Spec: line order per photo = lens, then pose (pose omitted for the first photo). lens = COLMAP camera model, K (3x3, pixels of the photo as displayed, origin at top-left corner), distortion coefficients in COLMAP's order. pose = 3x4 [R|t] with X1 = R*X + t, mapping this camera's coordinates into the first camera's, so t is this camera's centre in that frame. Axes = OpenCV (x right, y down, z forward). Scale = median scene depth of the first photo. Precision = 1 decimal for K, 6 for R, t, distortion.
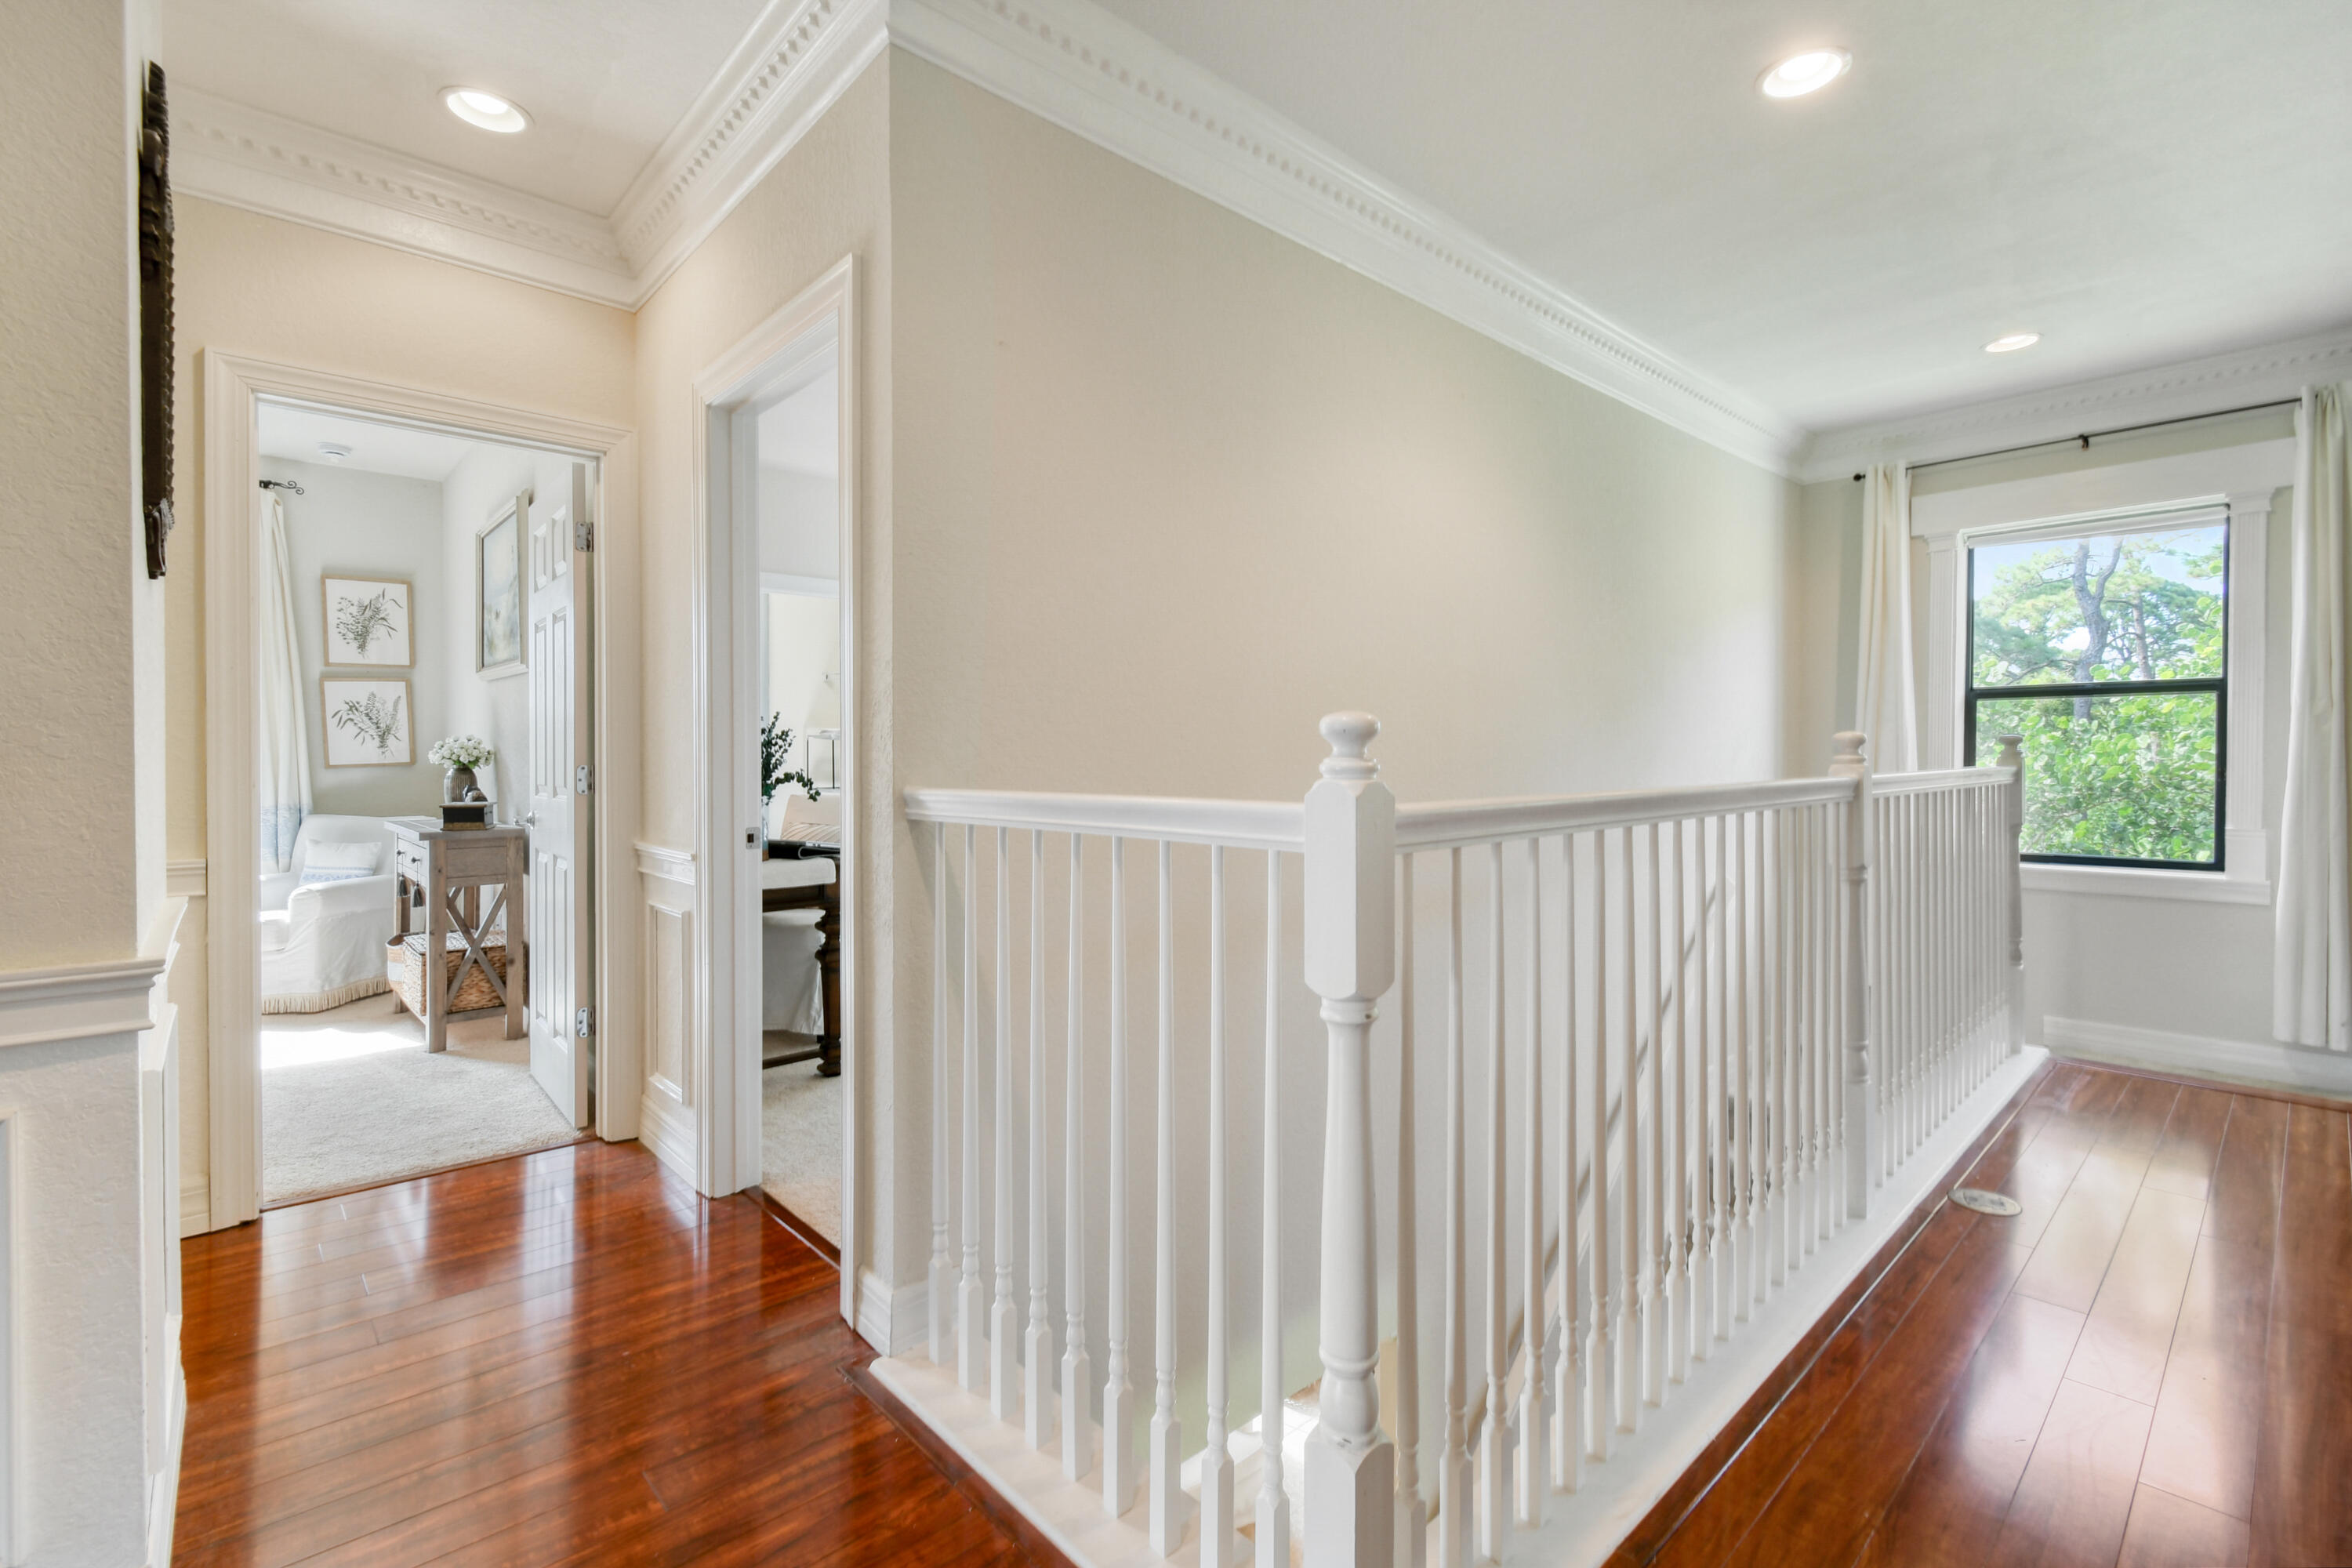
lens RADIAL K [[1057.5, 0, 1180.8], [0, 1057.5, 772.6], [0, 0, 1]] dist [0.003429, 0.000080]
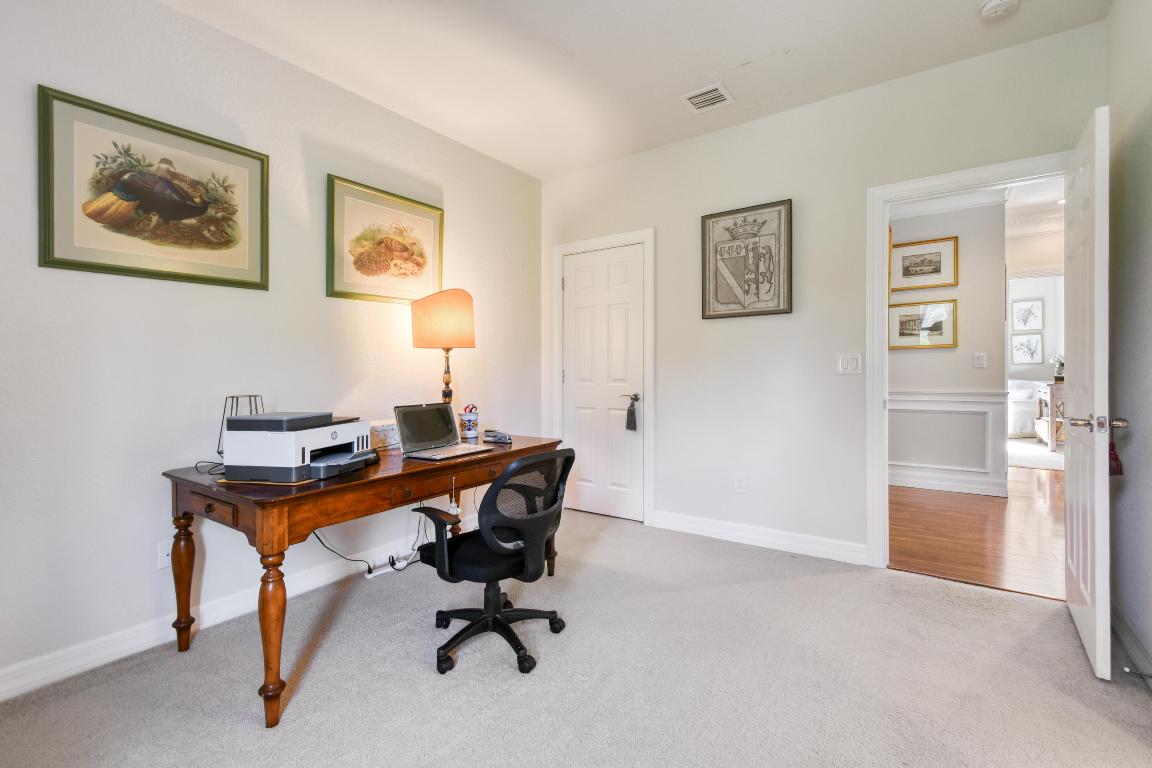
lens RADIAL K [[518.0, 0, 579.7], [0, 518.0, 373.9], [0, 0, 1]] dist [0.003429, 0.000080]
pose [[0.217387, 0.006768, -0.976062, 0.449586], [0.003293, 0.999965, 0.007667, 0.007507], [0.976080, -0.004880, 0.217357, -0.637248]]
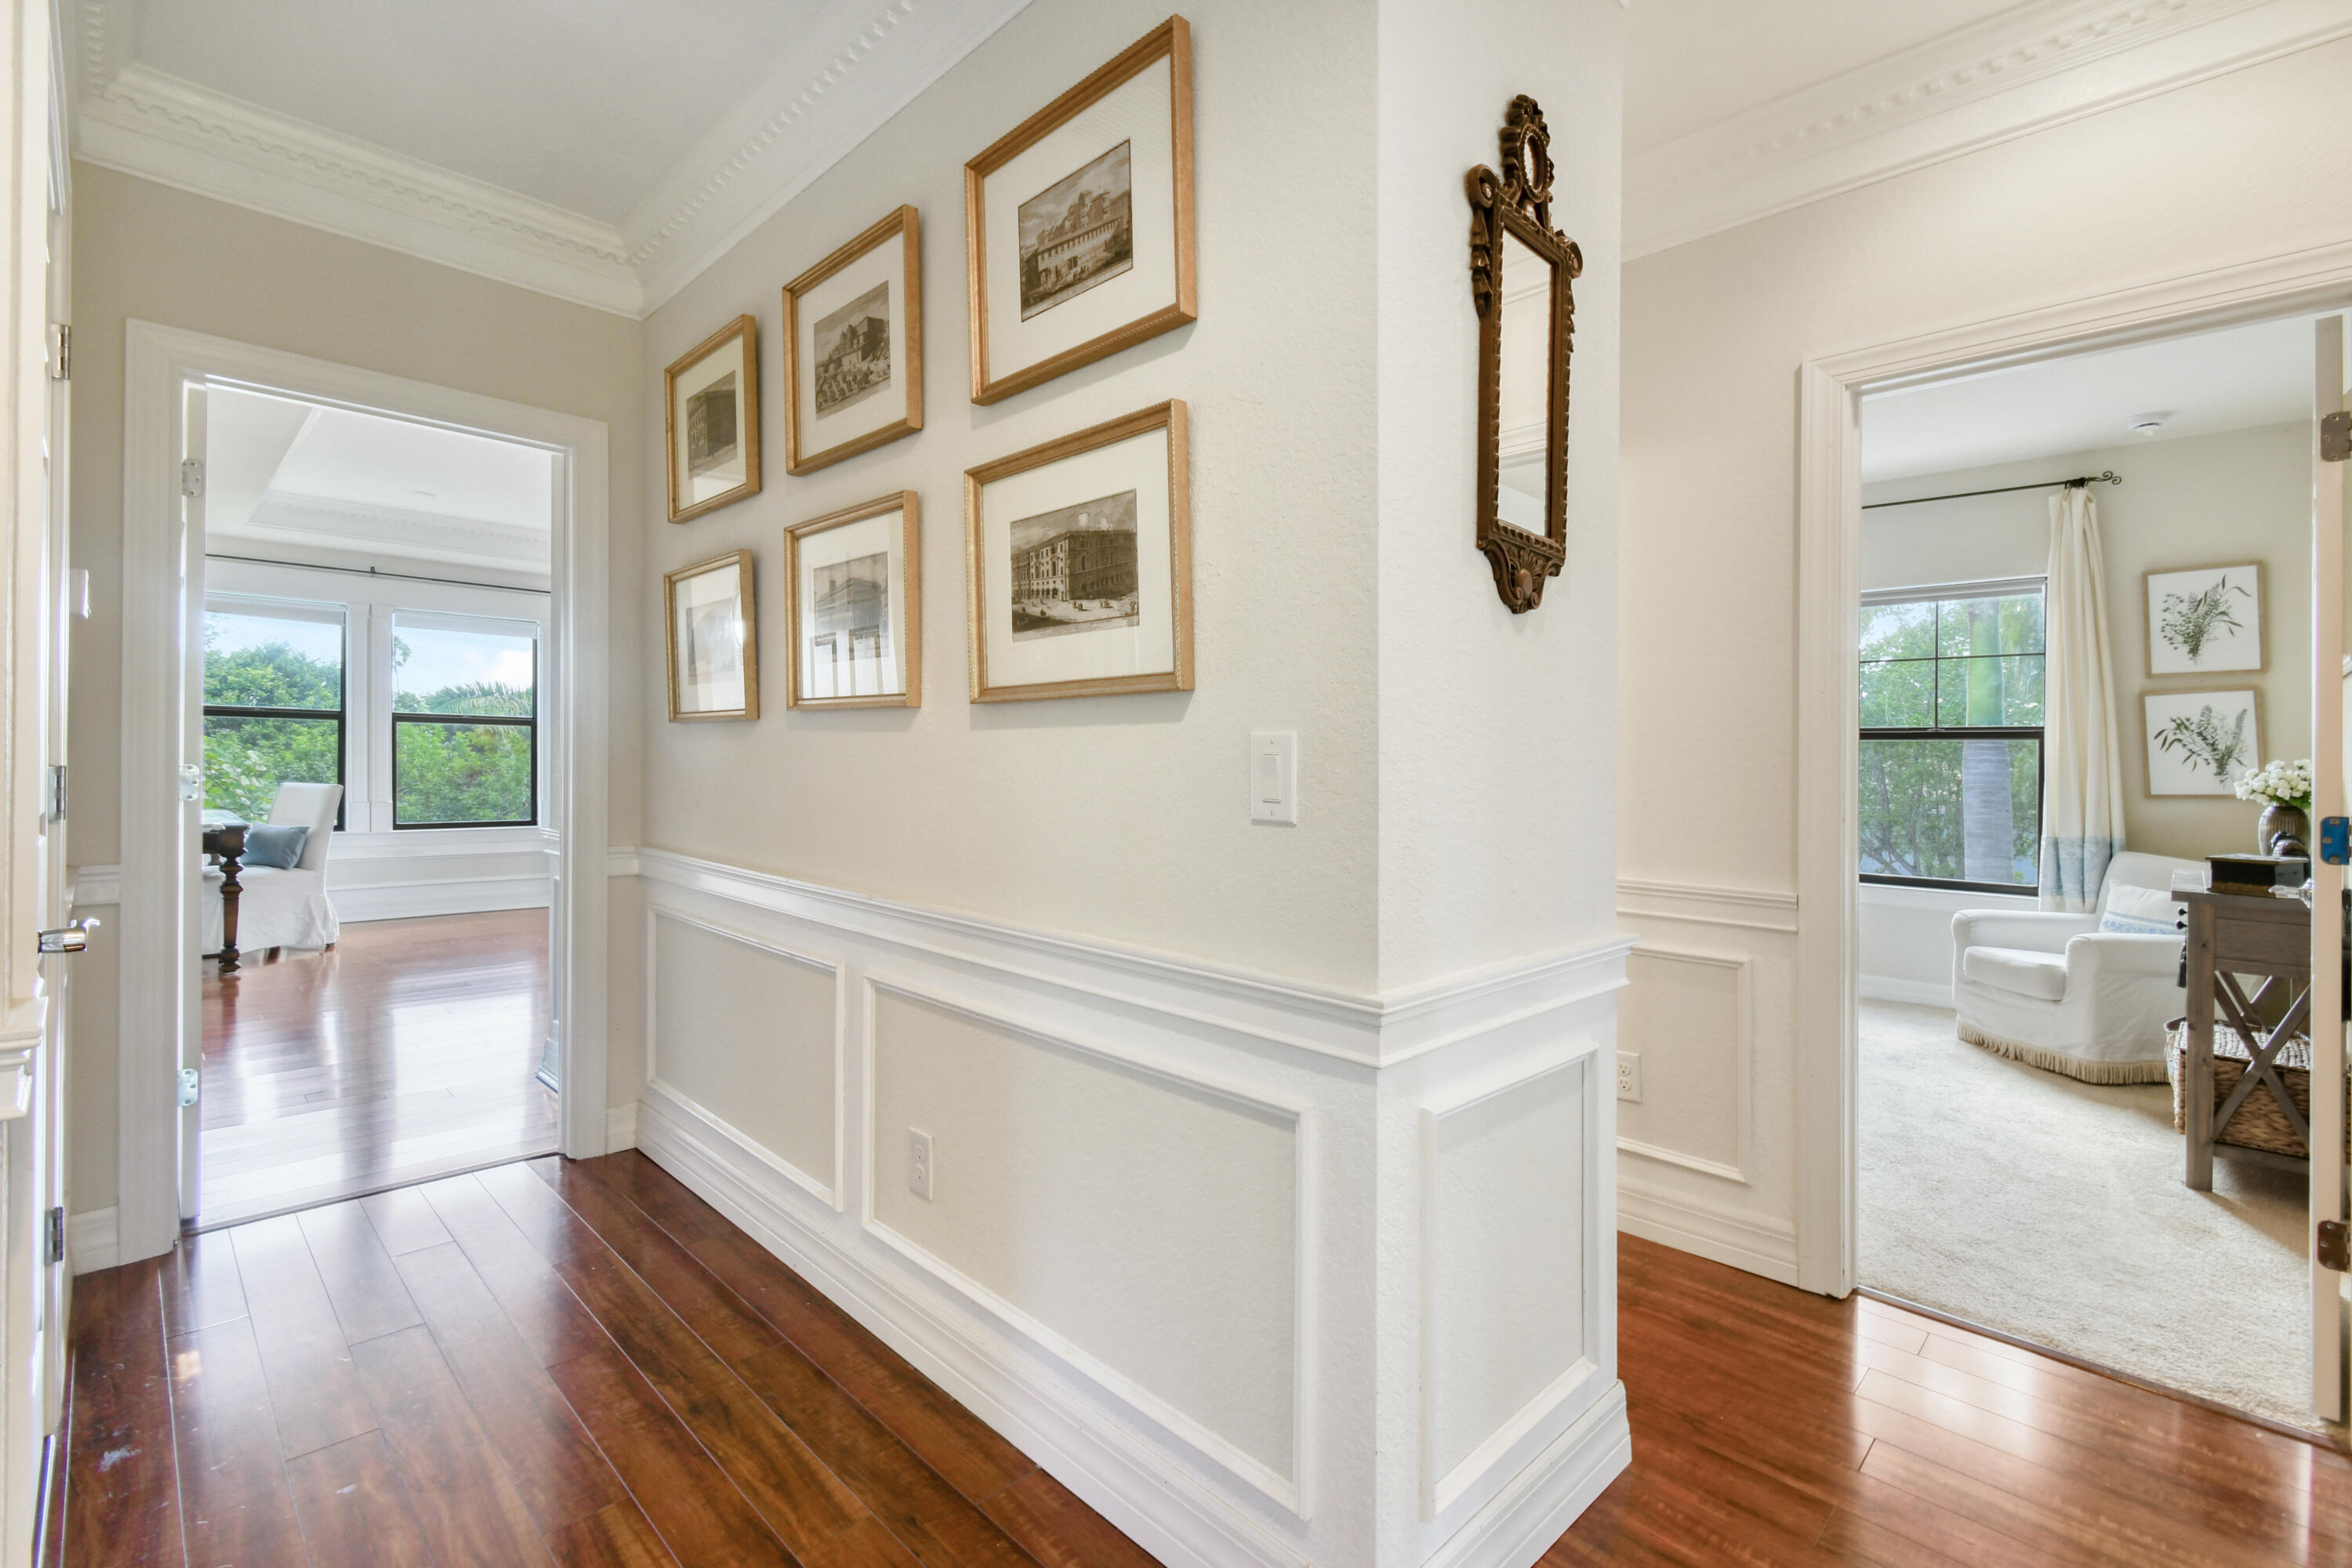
lens RADIAL K [[1057.5, 0, 1187.4], [0, 1057.5, 749.4], [0, 0, 1]] dist [0.003429, 0.000080]
pose [[0.055928, -0.004377, -0.998425, 0.000822], [-0.034915, 0.999370, -0.006337, -0.012402], [0.997824, 0.035214, 0.055740, 0.215247]]
